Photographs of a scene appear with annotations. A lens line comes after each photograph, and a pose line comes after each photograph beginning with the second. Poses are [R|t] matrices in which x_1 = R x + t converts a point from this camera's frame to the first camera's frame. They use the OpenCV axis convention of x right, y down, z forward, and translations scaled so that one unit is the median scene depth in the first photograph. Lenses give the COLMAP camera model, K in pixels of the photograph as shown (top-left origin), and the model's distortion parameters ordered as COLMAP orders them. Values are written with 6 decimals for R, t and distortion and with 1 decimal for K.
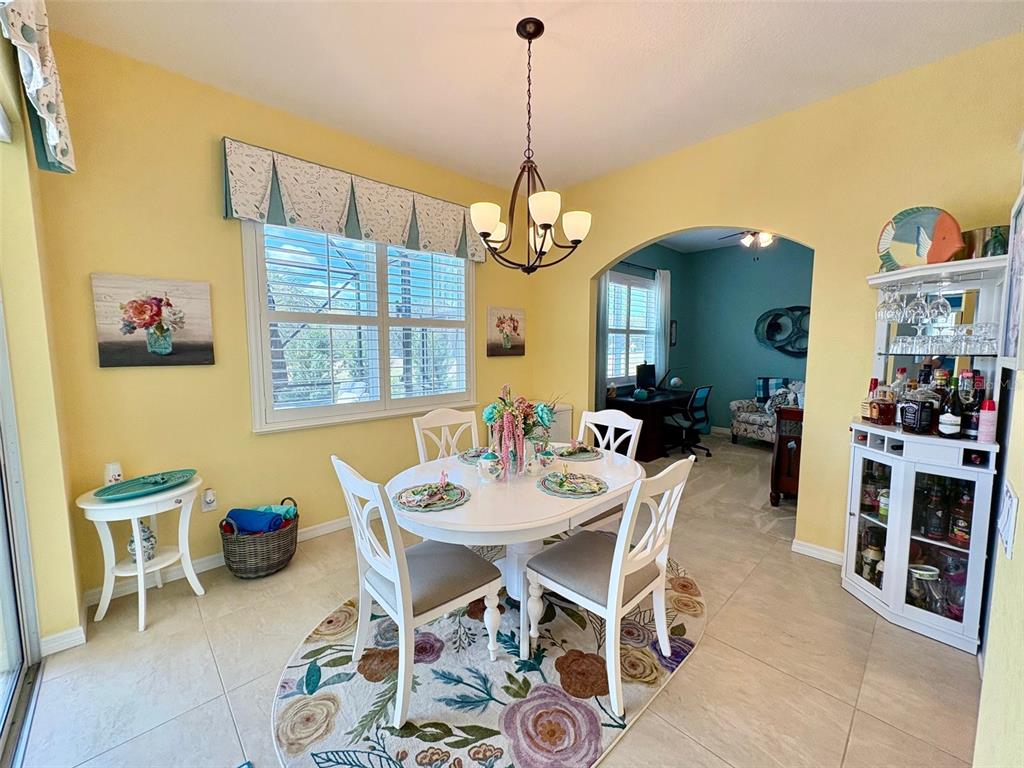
lens RADIAL K [[412.7, 0, 512.0], [0, 412.7, 384.0], [0, 0, 1]] dist [0.000917, 0.000091]
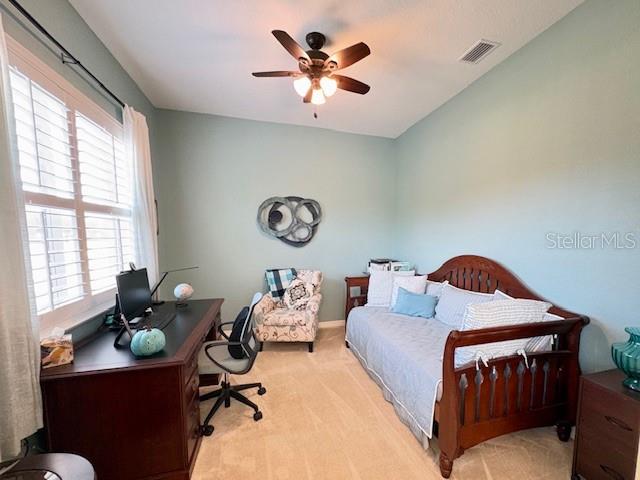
lens RADIAL K [[273.3, 0, 336.4], [0, 273.3, 263.9], [0, 0, 1]] dist [0.006942, 0.000068]
pose [[0.451223, -0.091447, 0.887713, 0.135370], [0.080781, 0.994838, 0.061422, -0.059347], [-0.888747, 0.043995, 0.456281, 0.638955]]
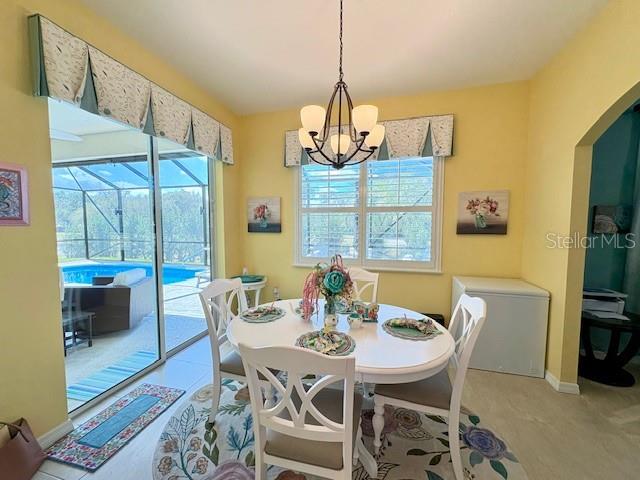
lens RADIAL K [[255.1, 0, 320.0], [0, 255.1, 240.0], [0, 0, 1]] dist [-0.001213, -0.000160]
pose [[0.516804, 0.054628, -0.854359, 0.278260], [-0.082544, 0.996492, 0.013785, -0.021666], [0.852115, 0.063398, 0.519500, 0.220362]]
